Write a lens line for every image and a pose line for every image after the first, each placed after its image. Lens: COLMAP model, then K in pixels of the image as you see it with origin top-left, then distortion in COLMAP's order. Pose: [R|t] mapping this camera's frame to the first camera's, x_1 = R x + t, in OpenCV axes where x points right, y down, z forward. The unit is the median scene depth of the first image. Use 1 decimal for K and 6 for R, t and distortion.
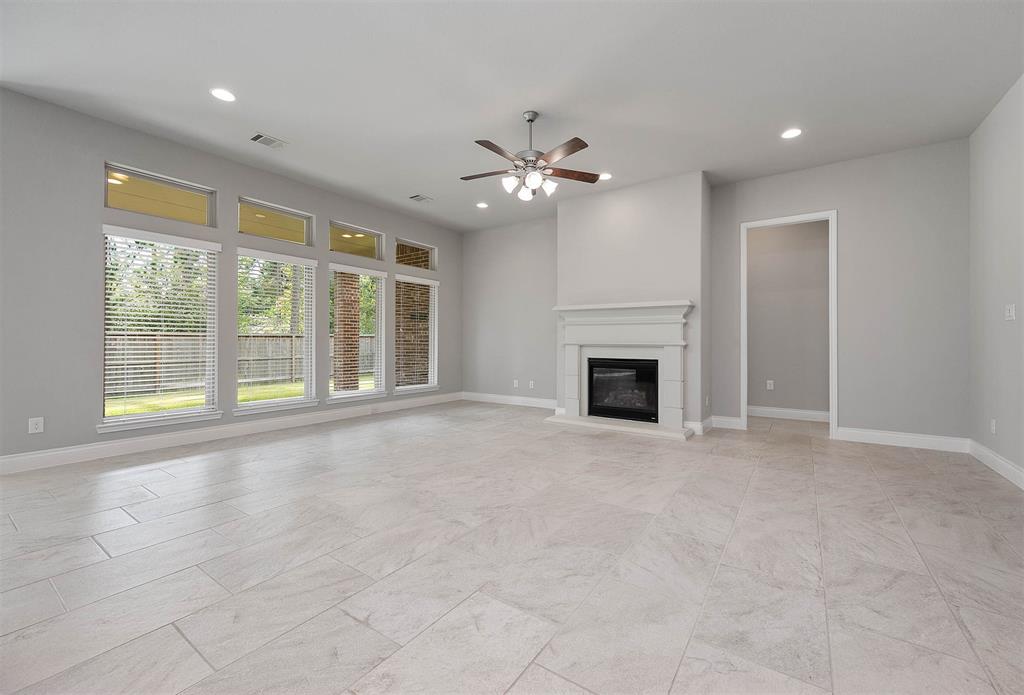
lens RADIAL K [[417.9, 0, 525.0], [0, 417.9, 339.8], [0, 0, 1]] dist [0.001508, 0.001280]
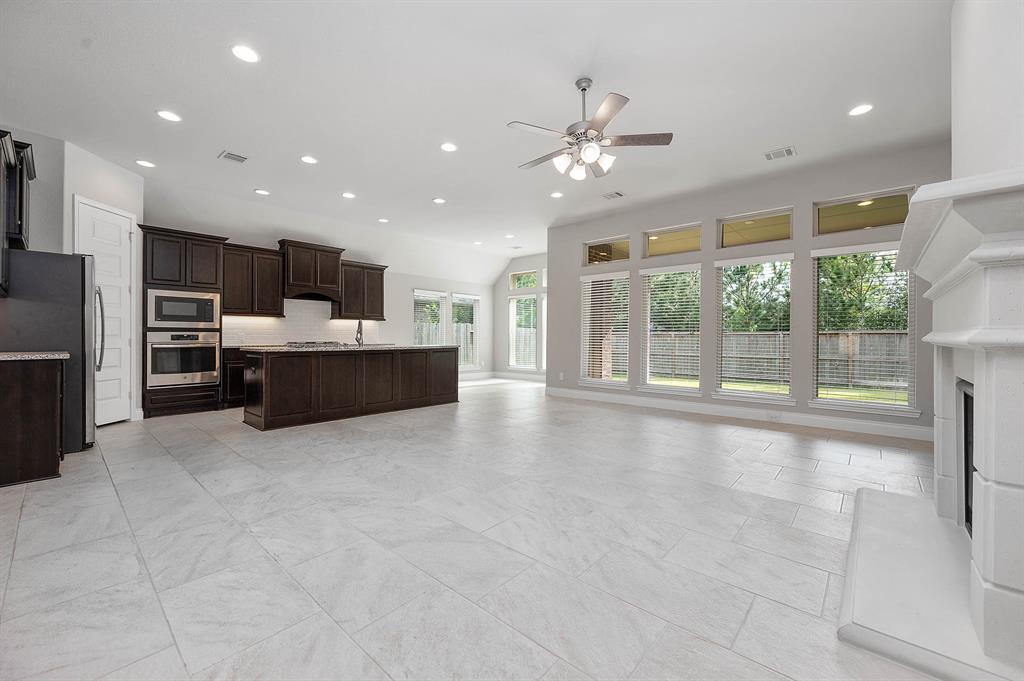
lens RADIAL K [[405.9, 0, 511.2], [0, 405.9, 336.3], [0, 0, 1]] dist [0.005396, 0.000256]
pose [[-0.137733, -0.002927, -0.990465, 1.430767], [-0.002719, 0.999993, -0.002577, 0.007581], [0.990466, 0.002338, -0.137740, 1.543473]]
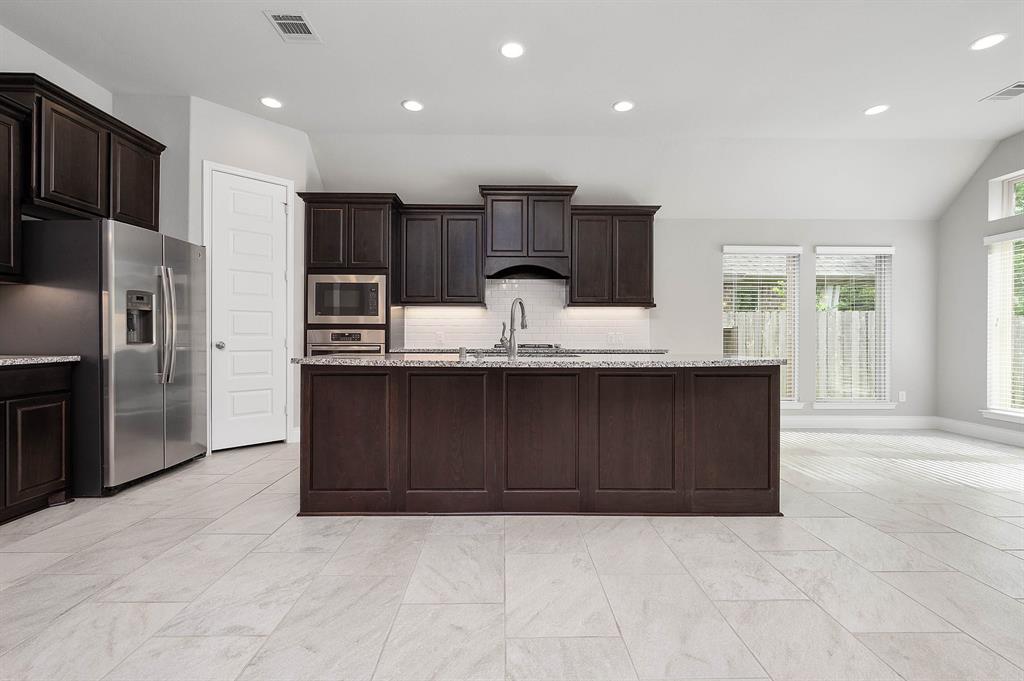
lens RADIAL K [[449.7, 0, 513.8], [0, 449.7, 337.6], [0, 0, 1]] dist [0.000498, -0.000258]
pose [[-0.819492, -0.002124, -0.573087, -0.149644], [-0.004283, 0.999988, 0.002418, 0.008373], [0.573075, 0.004436, -0.819491, 1.331083]]
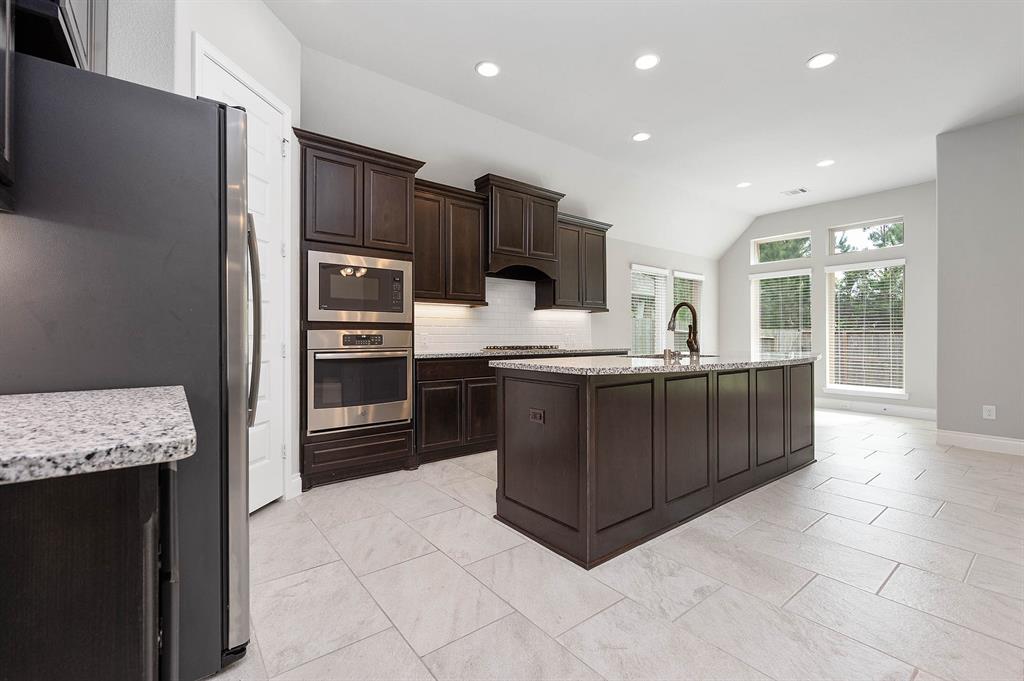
lens RADIAL K [[436.0, 0, 514.6], [0, 436.0, 335.3], [0, 0, 1]] dist [0.001845, 0.000198]
pose [[-0.307644, -0.003342, -0.951496, 0.512897], [0.000180, 0.999994, -0.003571, 0.003622], [0.951501, -0.001270, -0.307642, 0.214947]]
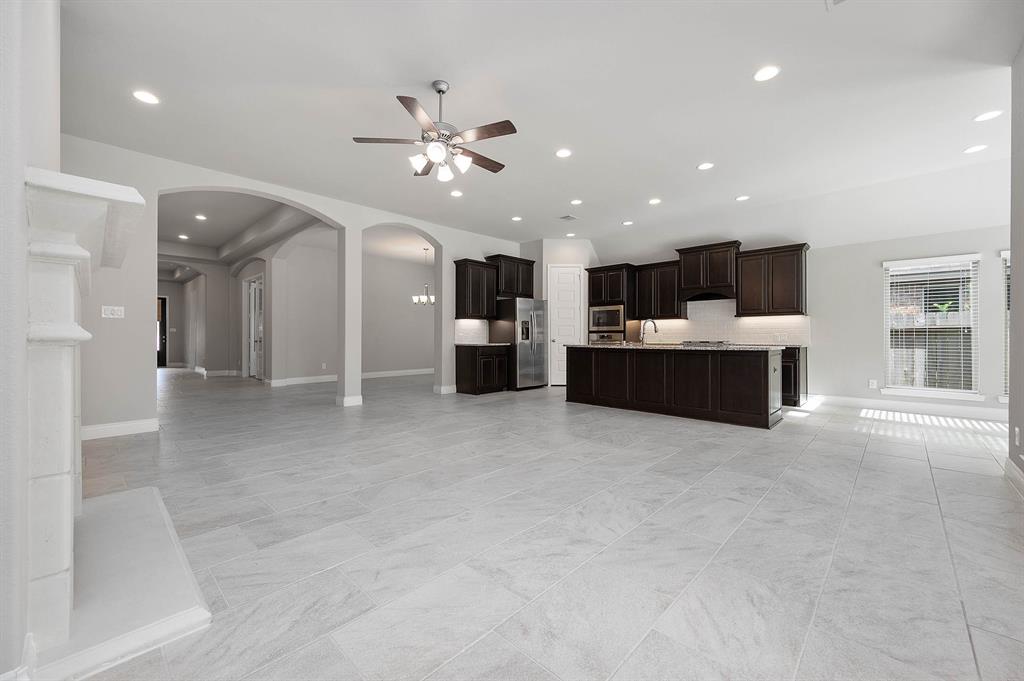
lens RADIAL K [[405.9, 0, 515.4], [0, 405.9, 334.3], [0, 0, 1]] dist [0.005396, 0.000256]
pose [[-0.986767, 0.000700, 0.162141, -0.470463], [-0.000431, 0.999976, -0.006939, 0.013877], [-0.162142, -0.006918, -0.986743, 2.946580]]
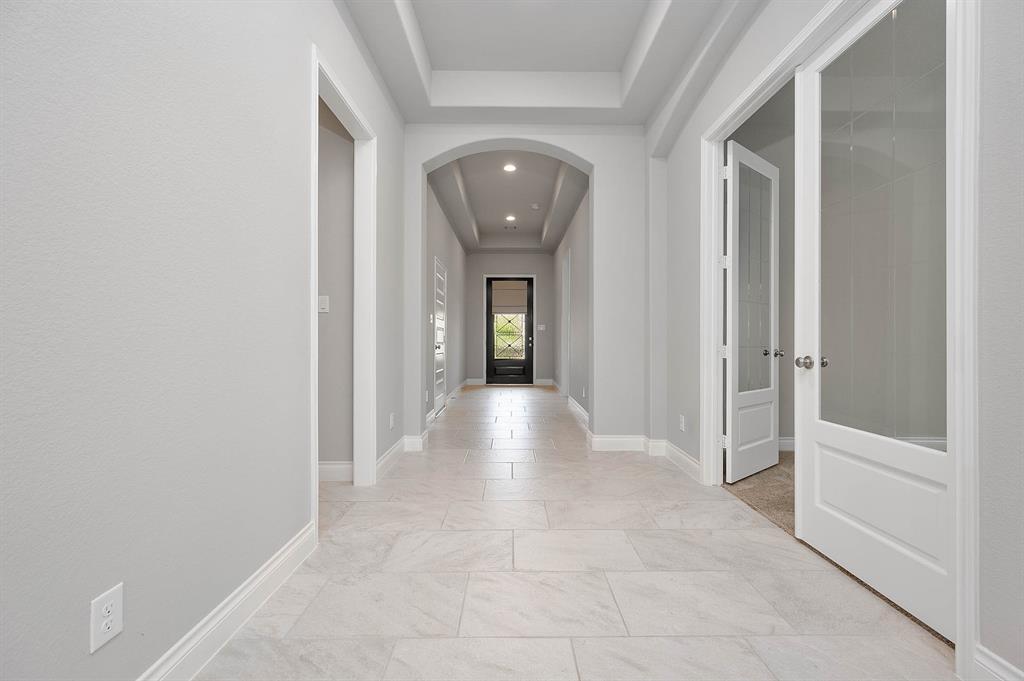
lens RADIAL K [[405.9, 0, 514.7], [0, 405.9, 339.9], [0, 0, 1]] dist [0.005396, 0.000256]
pose [[-0.570895, -0.005631, 0.821004, 2.556530], [-0.006226, 0.999977, 0.002529, 0.017019], [-0.820999, -0.003667, -0.570917, 0.165660]]
